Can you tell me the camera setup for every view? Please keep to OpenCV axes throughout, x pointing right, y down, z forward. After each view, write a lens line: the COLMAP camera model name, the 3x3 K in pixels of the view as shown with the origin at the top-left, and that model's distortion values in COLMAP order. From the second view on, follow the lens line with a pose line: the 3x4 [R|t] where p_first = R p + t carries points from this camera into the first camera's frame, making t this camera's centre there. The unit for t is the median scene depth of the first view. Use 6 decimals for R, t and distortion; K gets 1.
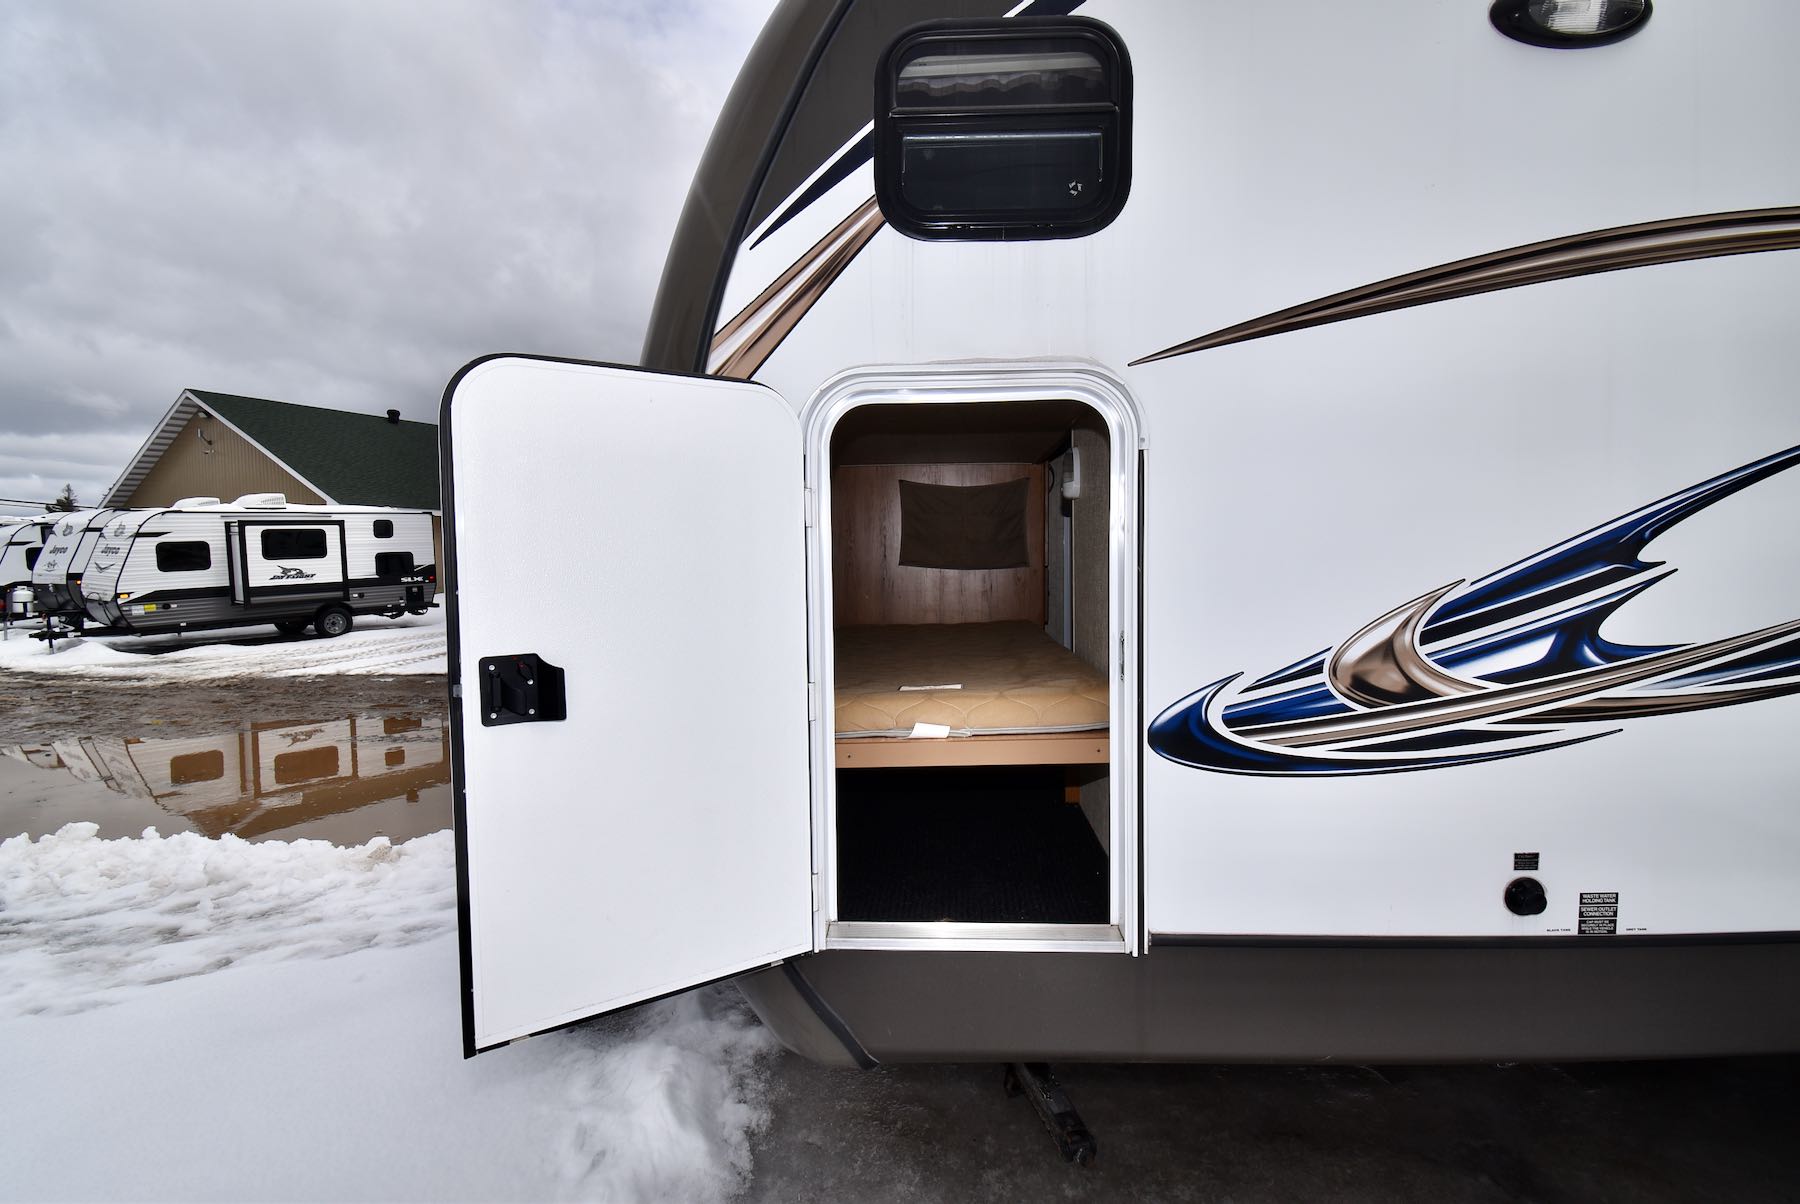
lens RADIAL K [[764.4, 0, 902.0], [0, 764.4, 610.2], [0, 0, 1]] dist [0.011995, -0.020327]
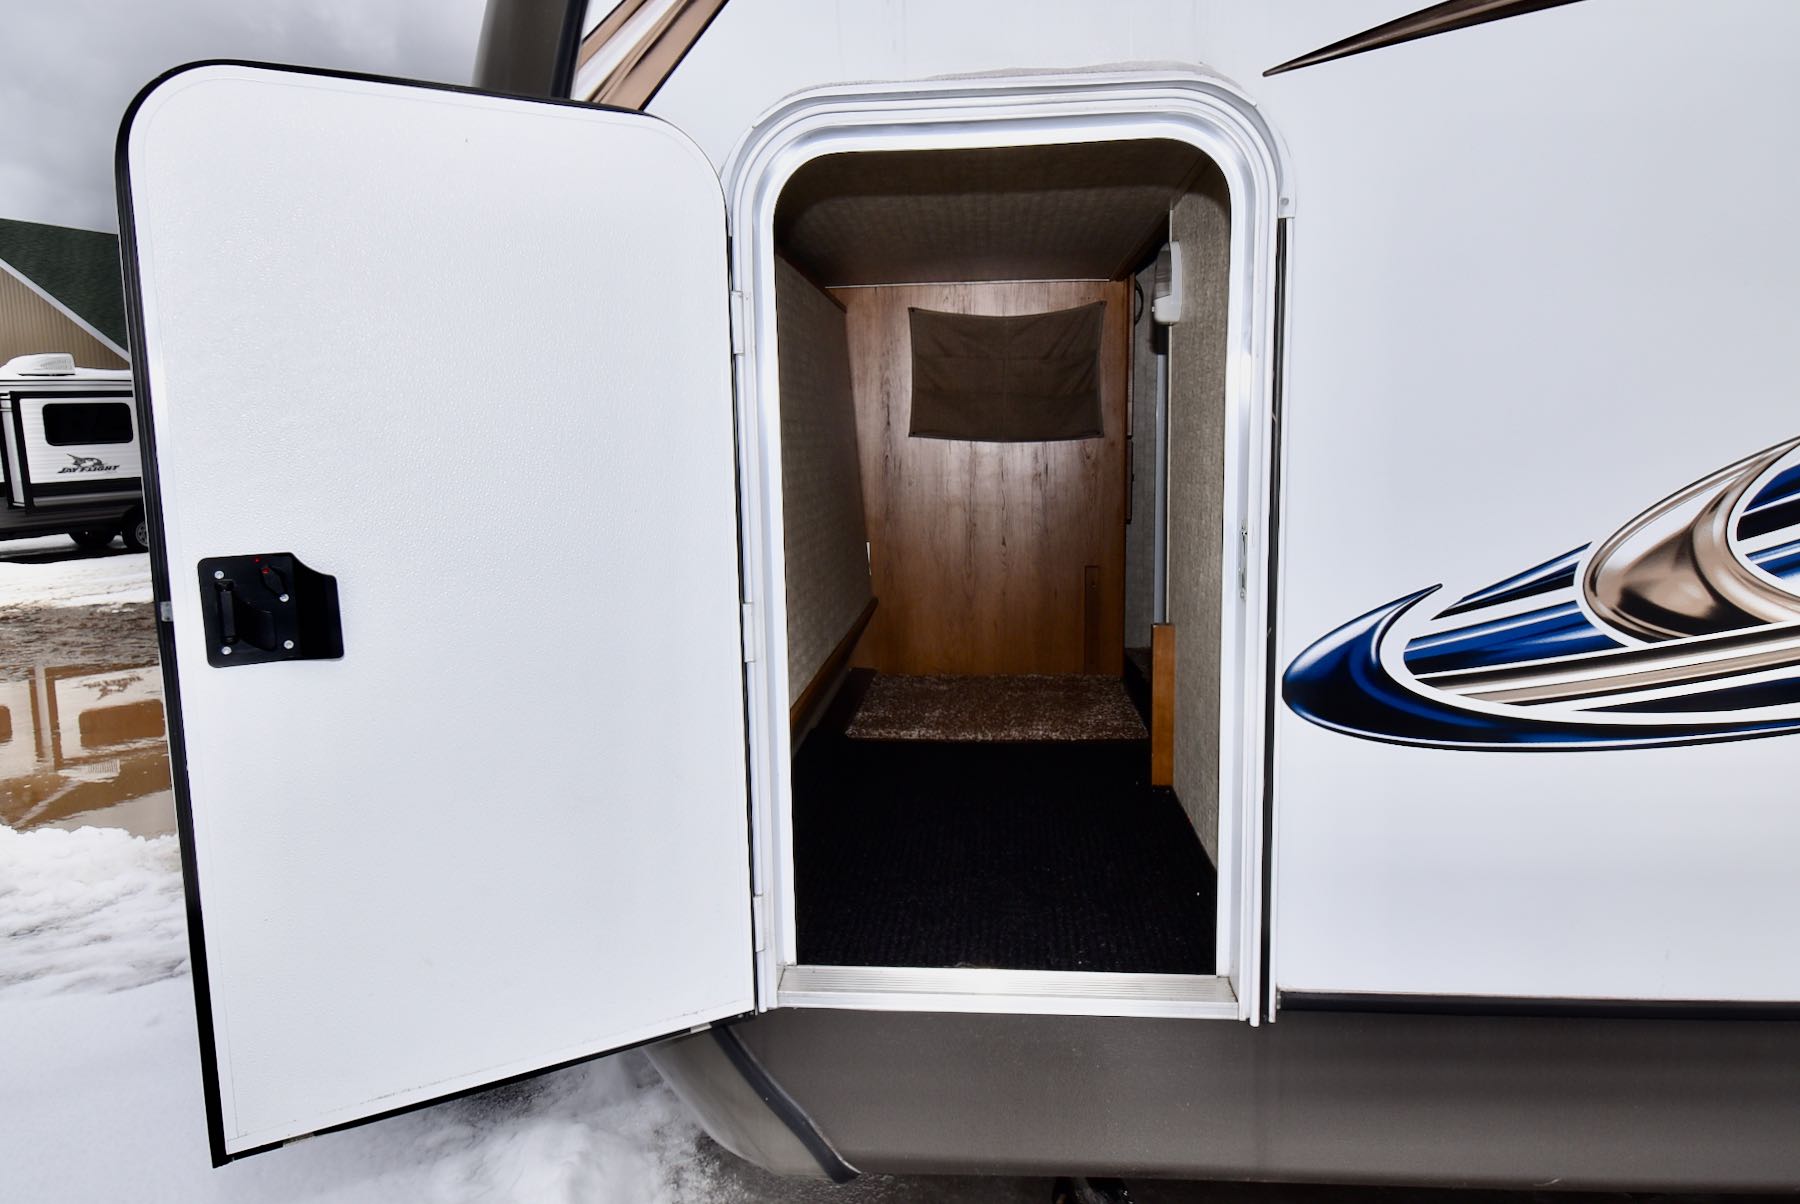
lens RADIAL K [[1030.8, 0, 896.1], [0, 1030.8, 595.3], [0, 0, 1]] dist [0.005365, -0.010797]
pose [[0.999139, -0.001380, -0.041459, 0.039611], [0.004398, 0.997338, 0.072789, 0.026627], [0.041248, -0.072909, 0.996485, 0.148341]]
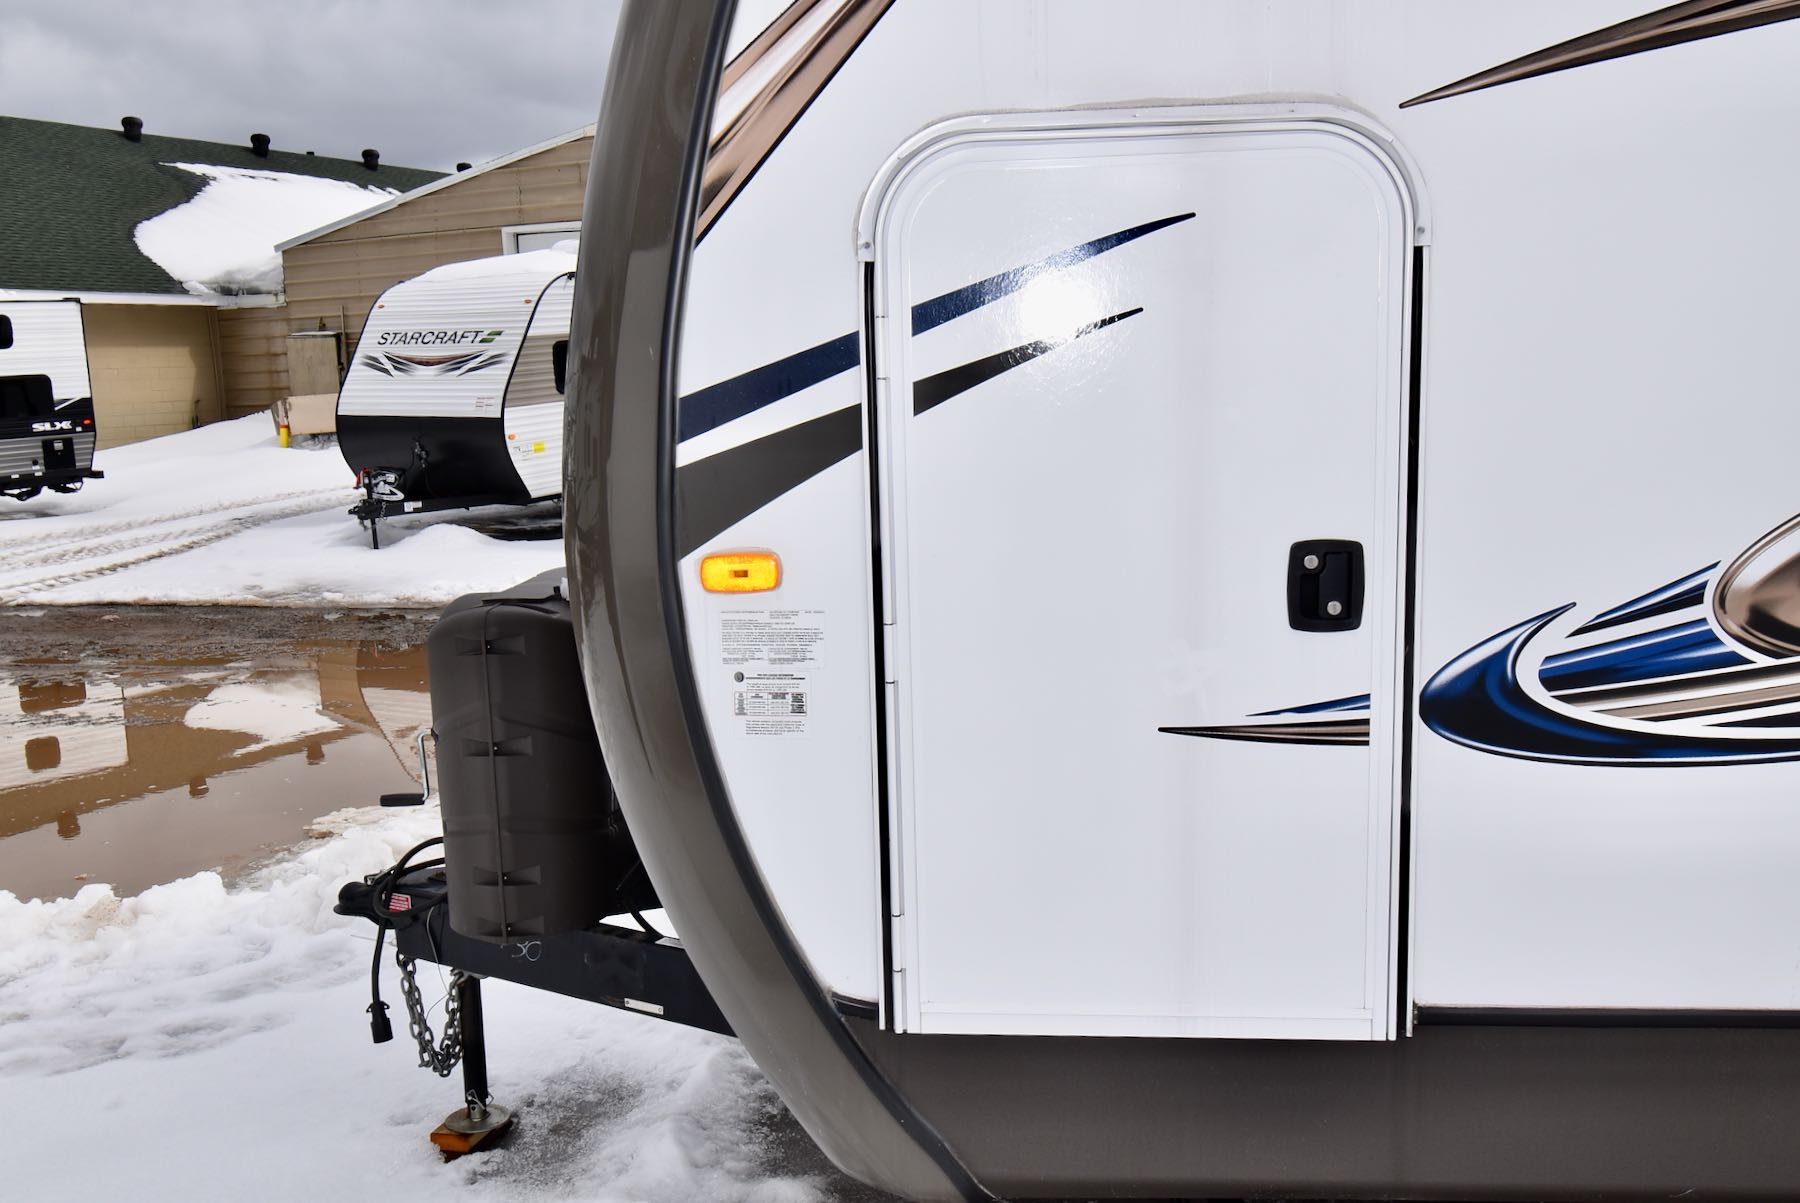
lens RADIAL K [[1601.6, 0, 864.9], [0, 1601.6, 609.4], [0, 0, 1]] dist [-0.012308, -0.012251]
pose [[0.998908, -0.006581, -0.046251, -0.075117], [0.010981, 0.995365, 0.095539, -0.044676], [0.045408, -0.095942, 0.994351, -0.325600]]
